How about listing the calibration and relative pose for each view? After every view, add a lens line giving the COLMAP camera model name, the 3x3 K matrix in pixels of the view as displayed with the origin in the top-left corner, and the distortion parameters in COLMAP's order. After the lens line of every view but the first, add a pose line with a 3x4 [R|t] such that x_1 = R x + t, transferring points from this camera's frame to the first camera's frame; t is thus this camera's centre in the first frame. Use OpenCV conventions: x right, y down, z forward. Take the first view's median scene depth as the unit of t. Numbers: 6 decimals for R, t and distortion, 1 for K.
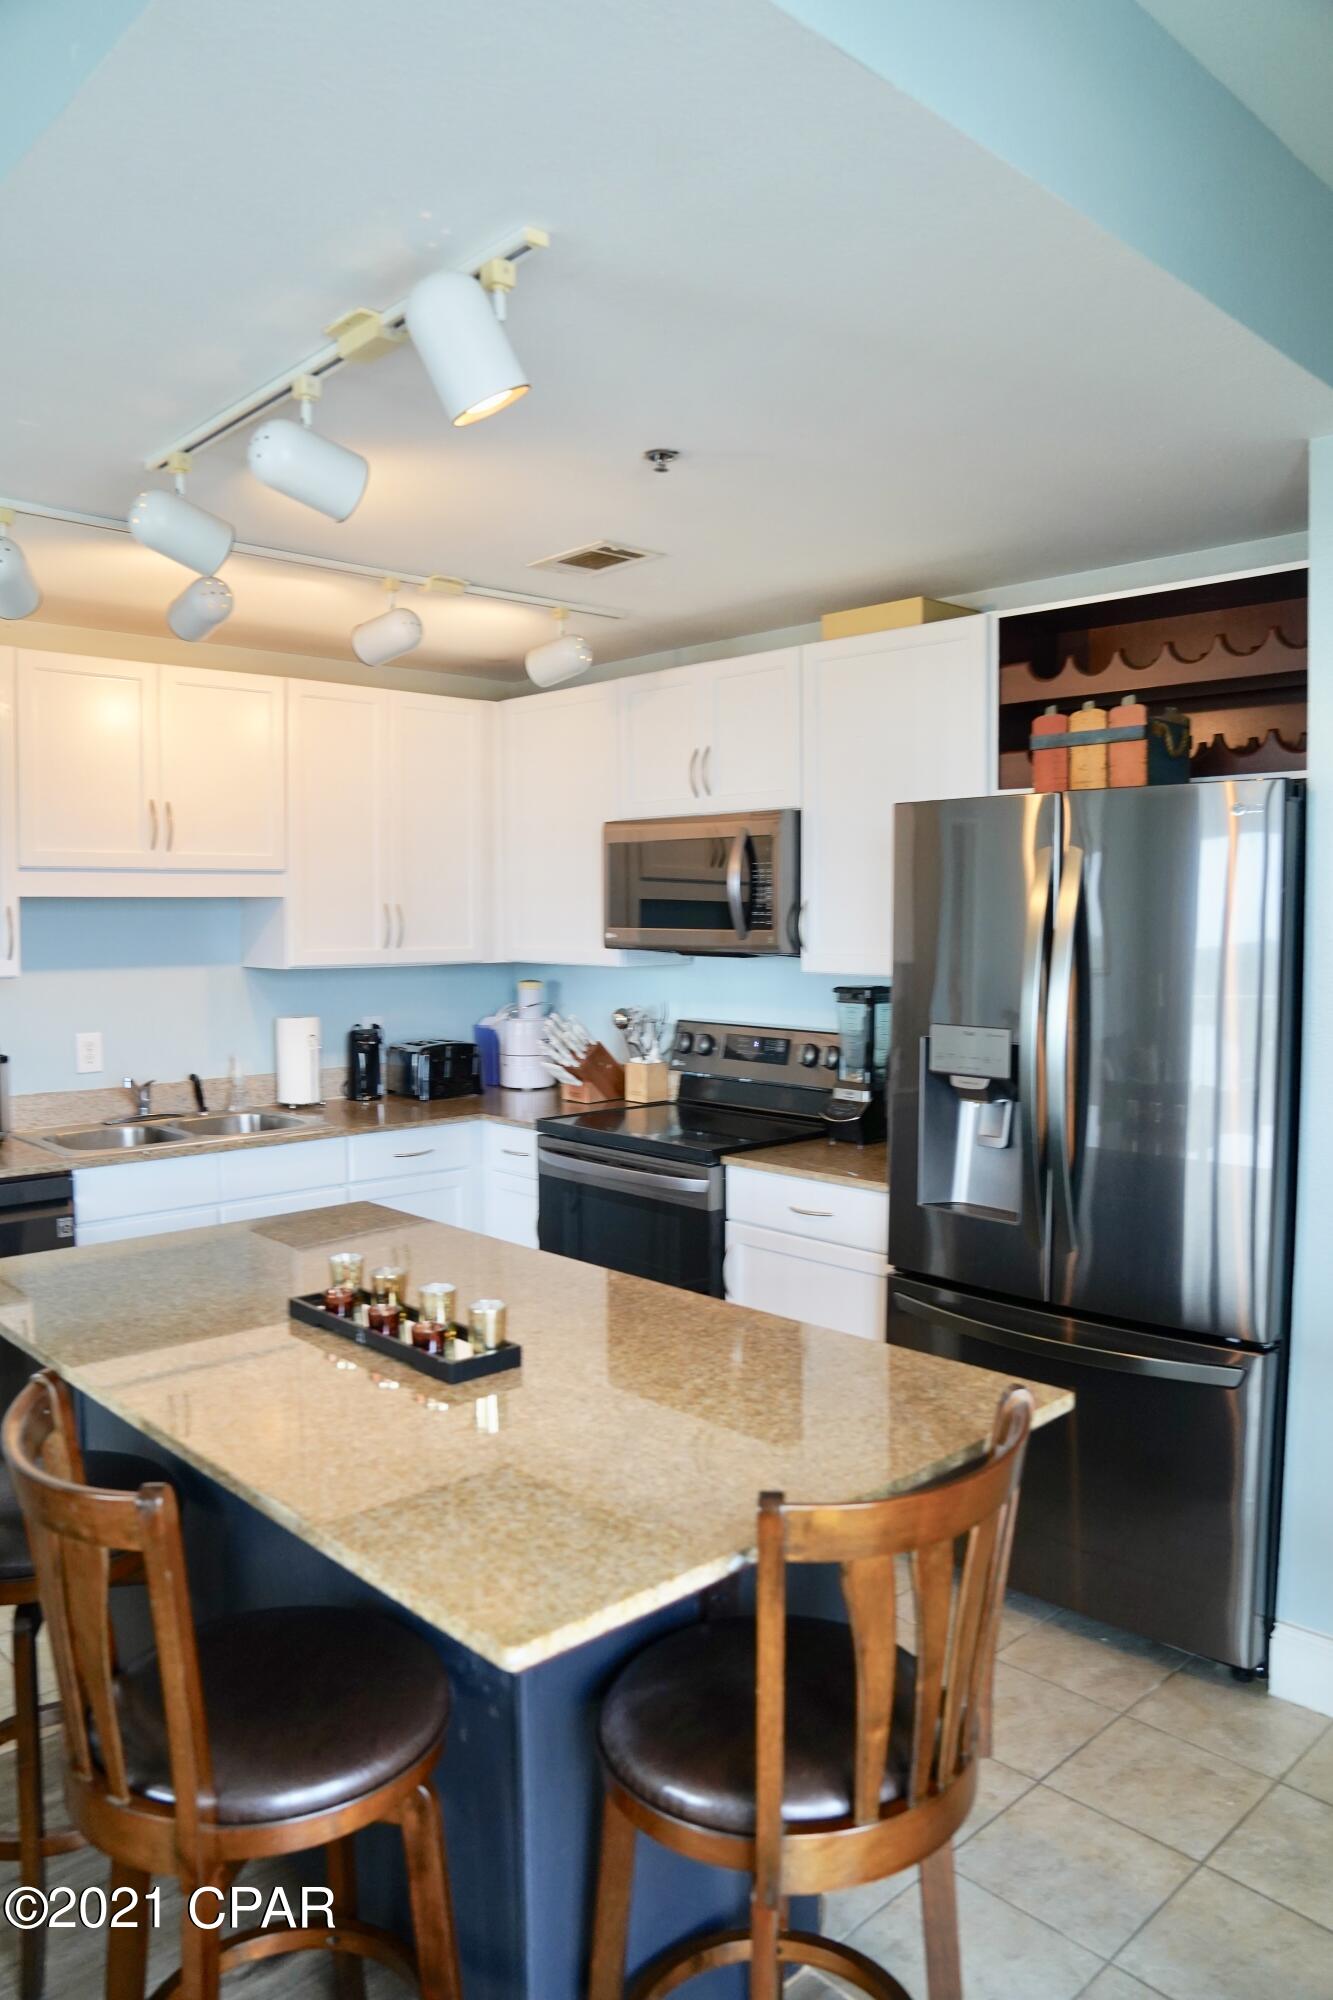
lens RADIAL K [[1414.6, 0, 654.2], [0, 1414.6, 1001.7], [0, 0, 1]] dist [-0.130531, 0.110140]
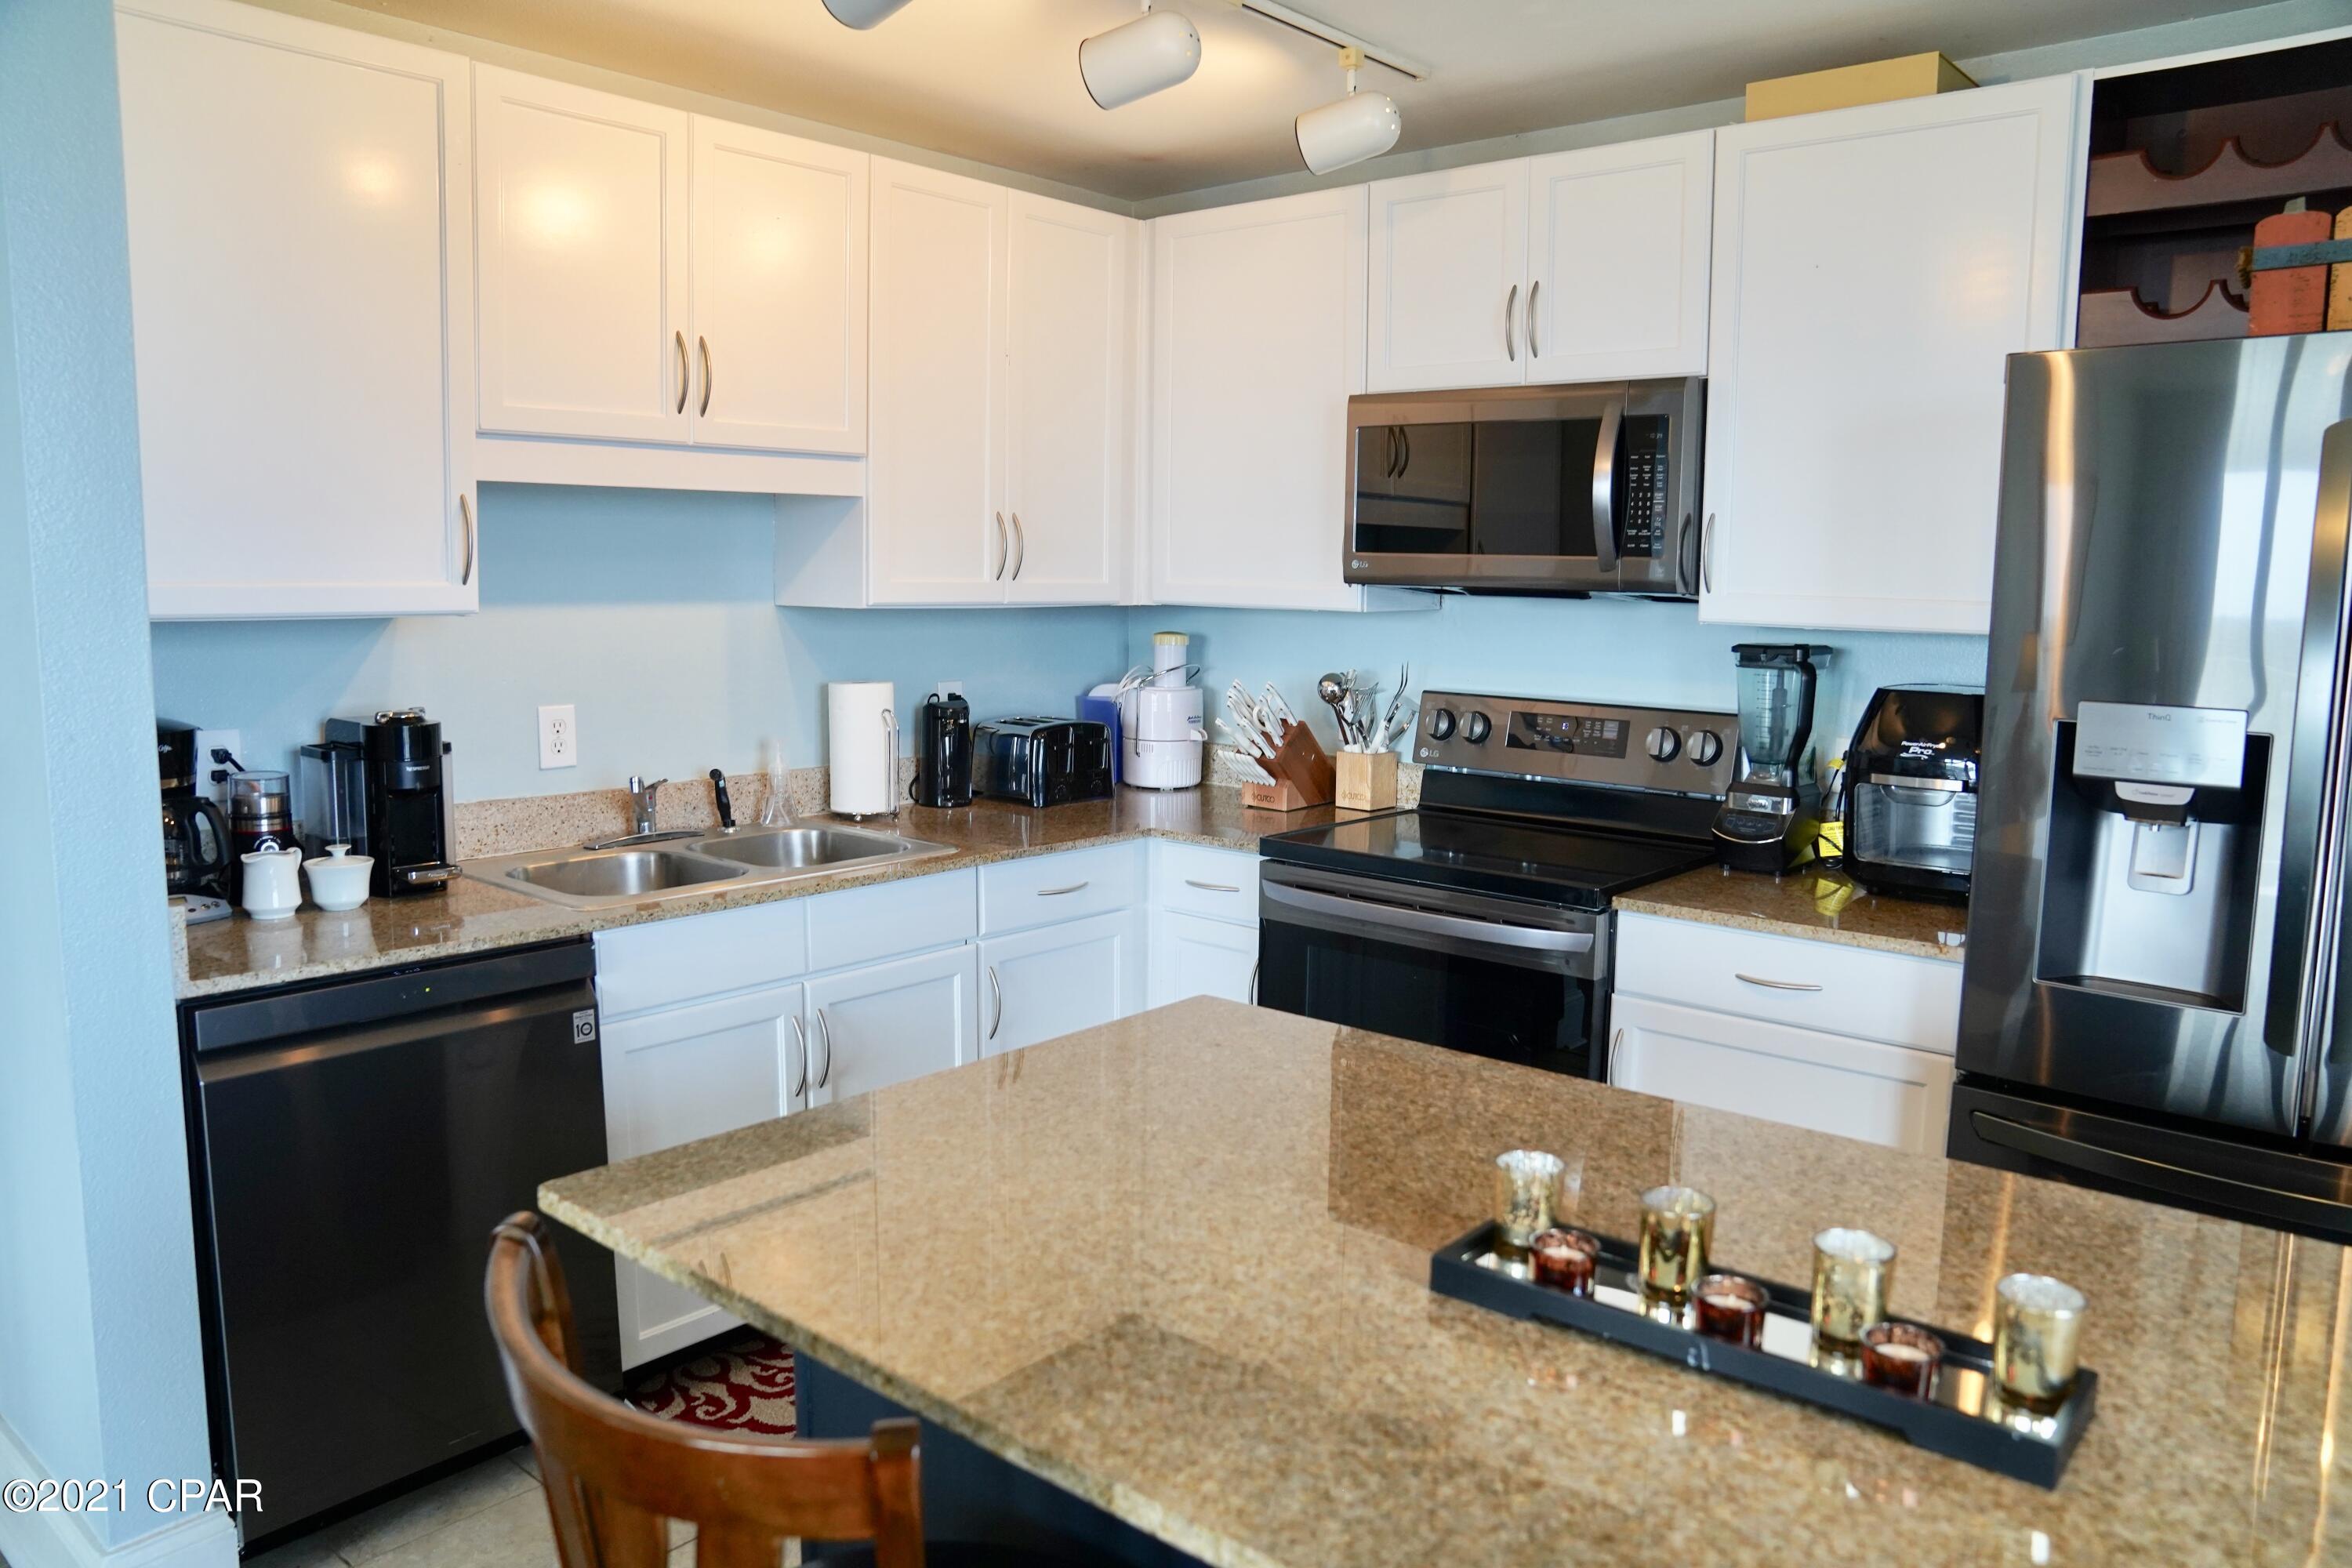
lens RADIAL K [[1652.3, 0, 1170.8], [0, 1652.3, 775.0], [0, 0, 1]] dist [-0.128731, 0.097532]
pose [[0.994098, 0.002203, 0.108467, -0.261186], [-0.008926, 0.998065, 0.061534, 0.007503], [-0.108121, -0.062139, 0.992194, 0.288628]]
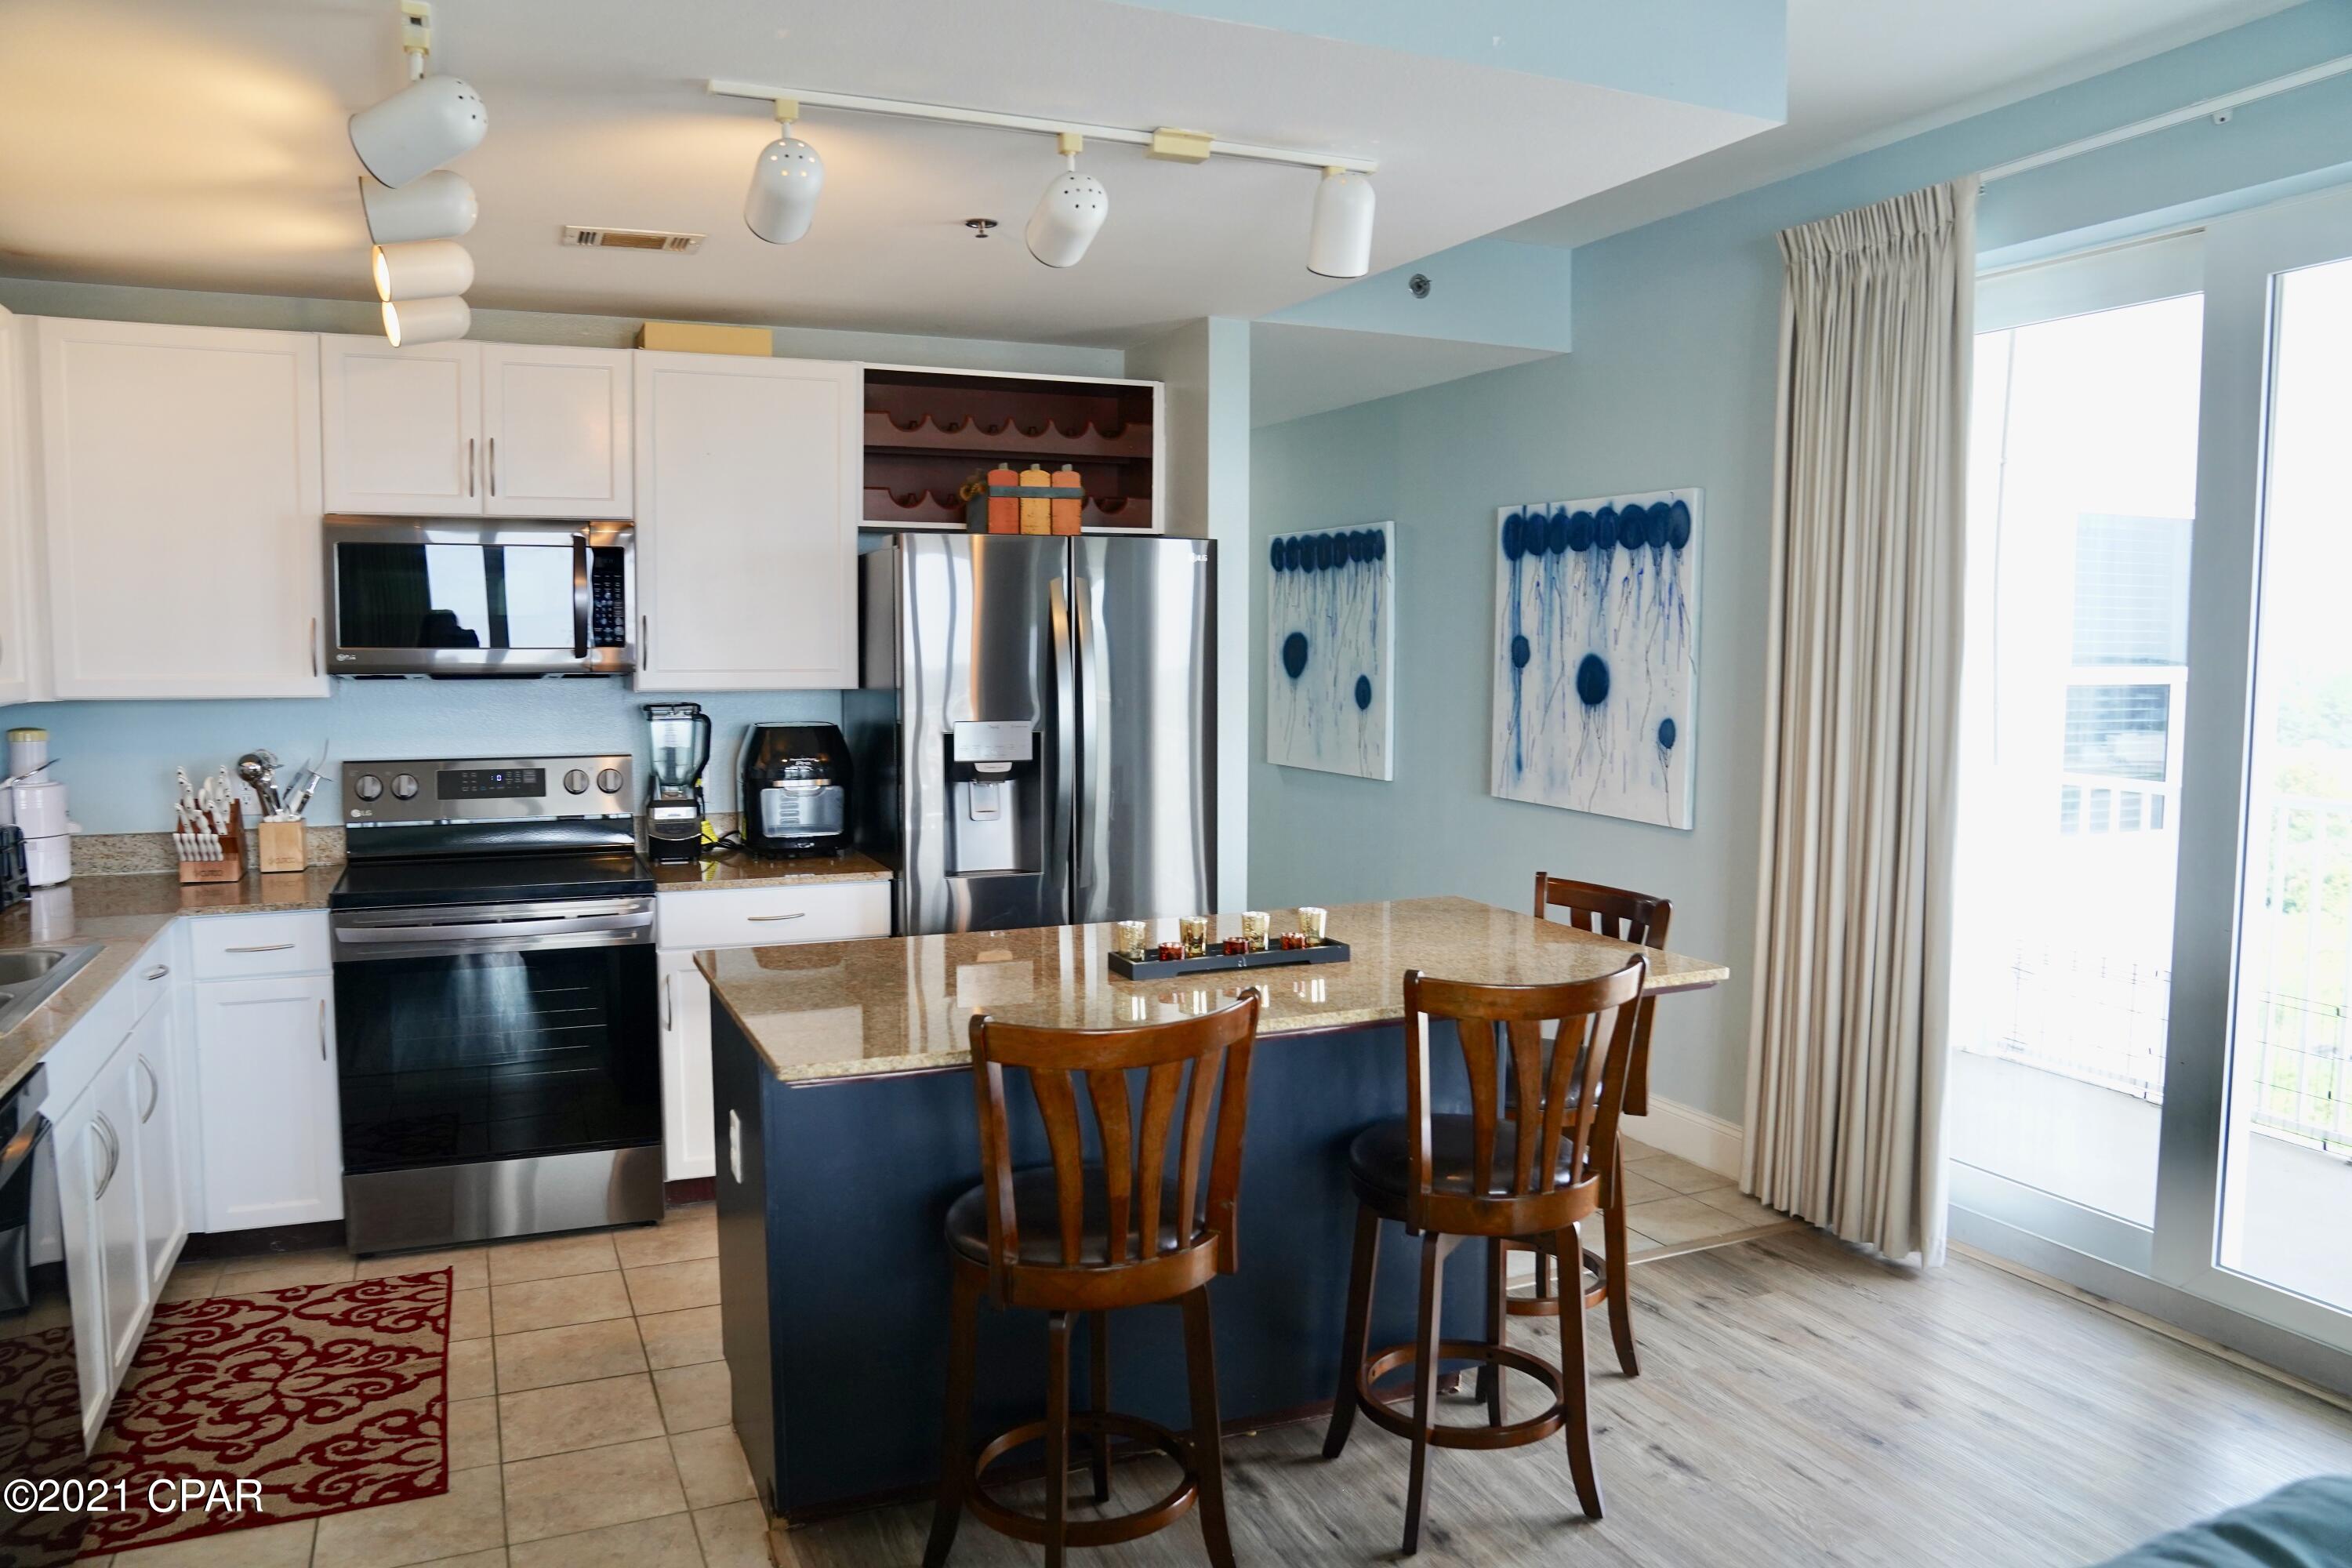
lens RADIAL K [[1663.6, 0, 1163.0], [0, 1663.6, 778.4], [0, 0, 1]] dist [-0.130531, 0.110140]
pose [[0.328848, -0.078614, 0.941105, -0.952243], [0.055190, 0.996426, 0.063950, -0.014948], [-0.942769, 0.030909, 0.332012, 0.335075]]
